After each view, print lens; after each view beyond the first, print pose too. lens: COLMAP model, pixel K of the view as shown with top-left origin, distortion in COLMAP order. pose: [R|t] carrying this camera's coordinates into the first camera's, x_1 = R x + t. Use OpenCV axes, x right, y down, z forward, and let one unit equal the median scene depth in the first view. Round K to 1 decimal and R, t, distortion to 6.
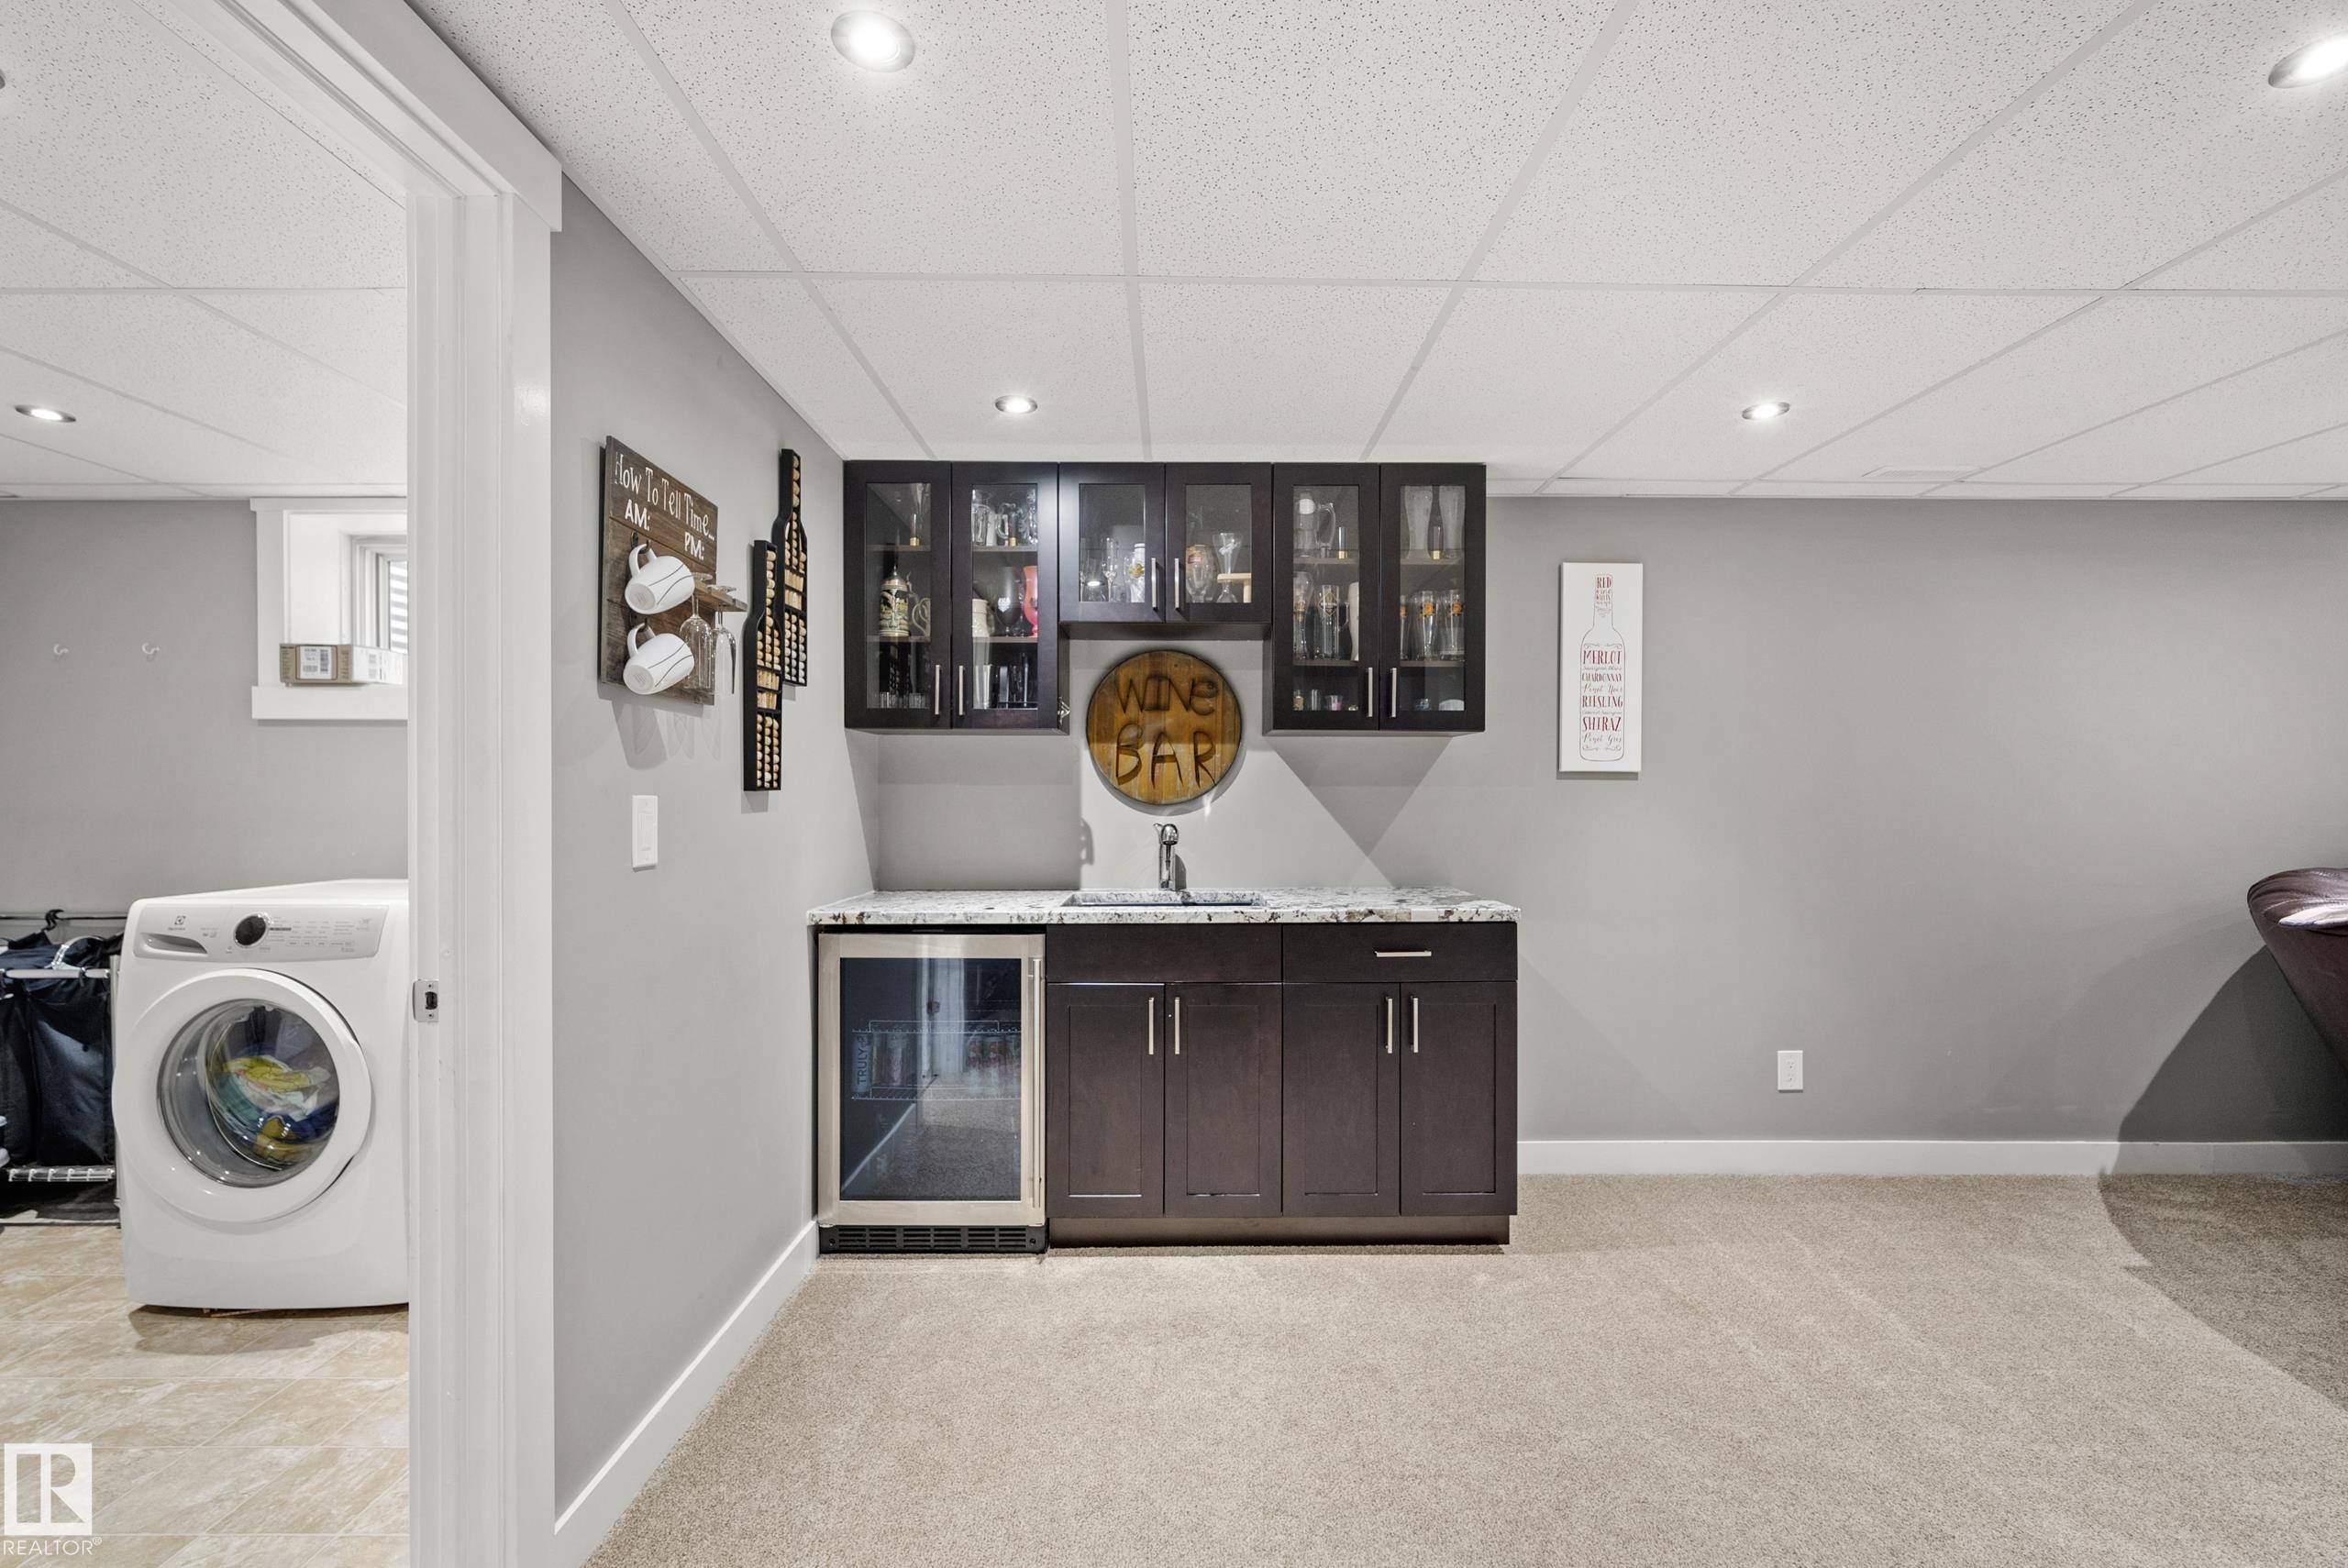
lens RADIAL K [[1040.3, 0, 1174.5], [0, 1040.3, 796.9], [0, 0, 1]] dist [-0.010880, 0.003764]
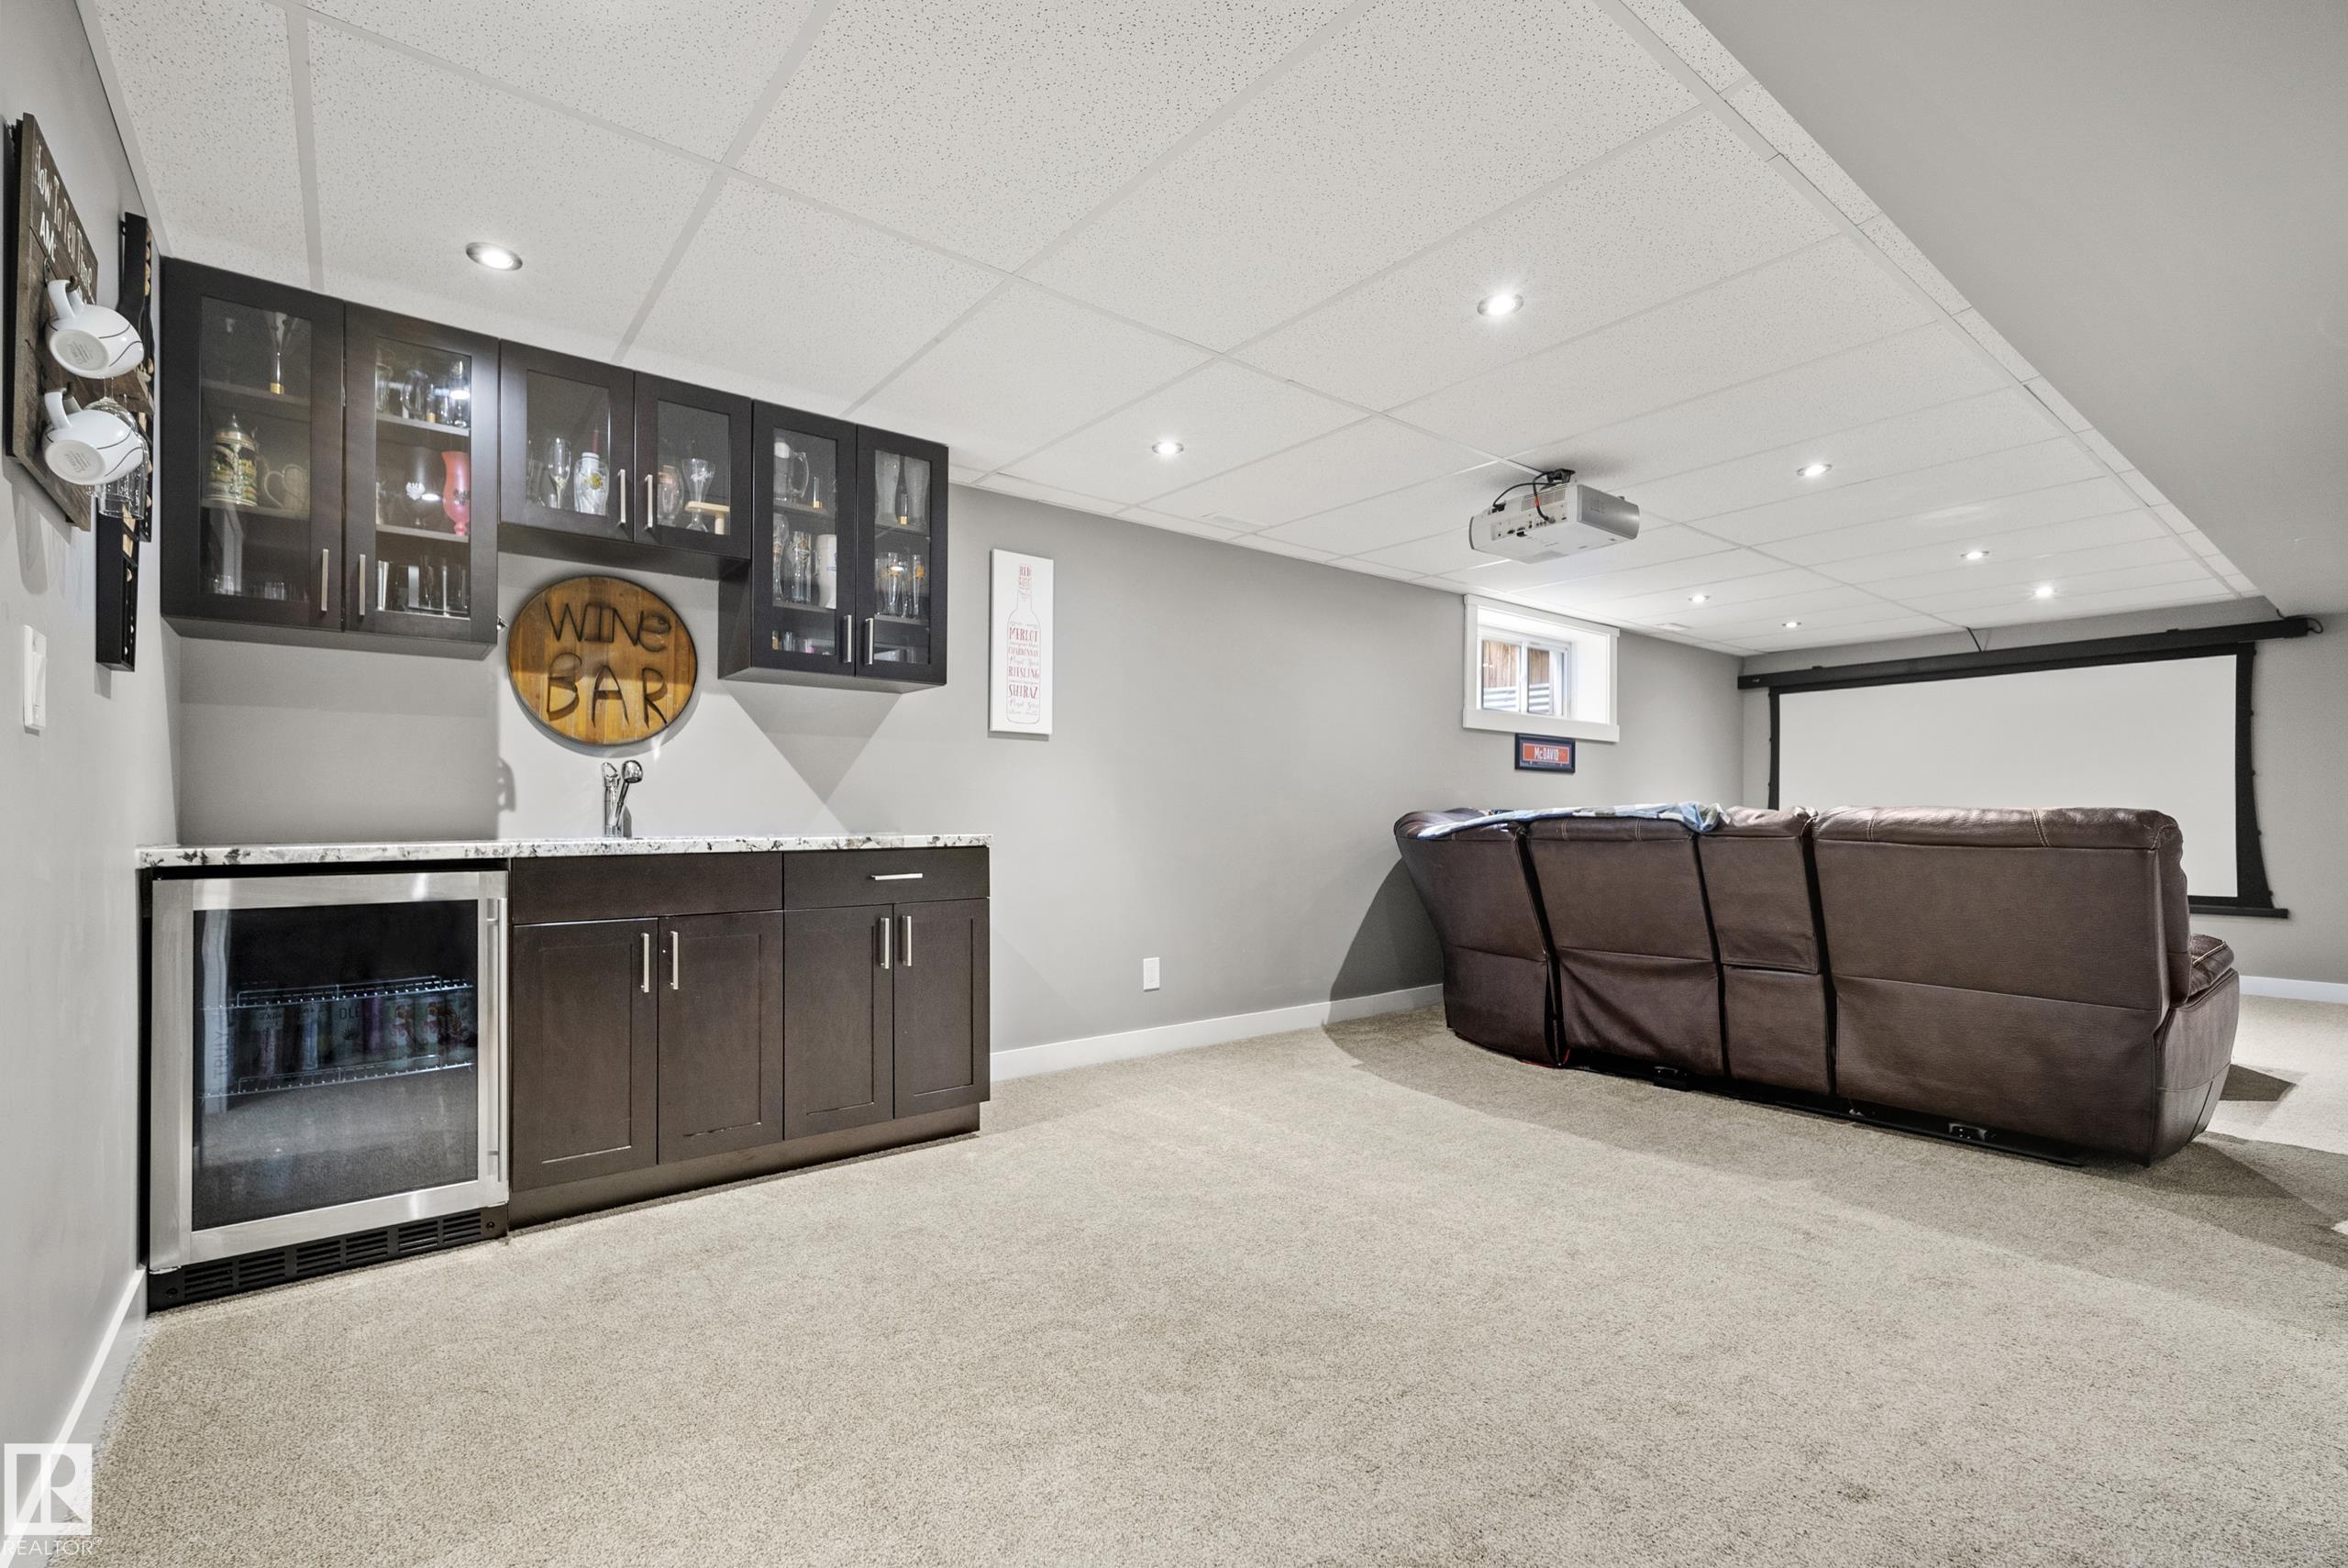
lens RADIAL K [[1040.3, 0, 1173.1], [0, 1040.3, 821.4], [0, 0, 1]] dist [-0.010880, 0.003764]
pose [[0.786180, -0.004486, 0.617982, -0.220626], [0.002225, 0.999988, 0.004428, 0.086453], [-0.617994, -0.002106, 0.786180, -0.034961]]
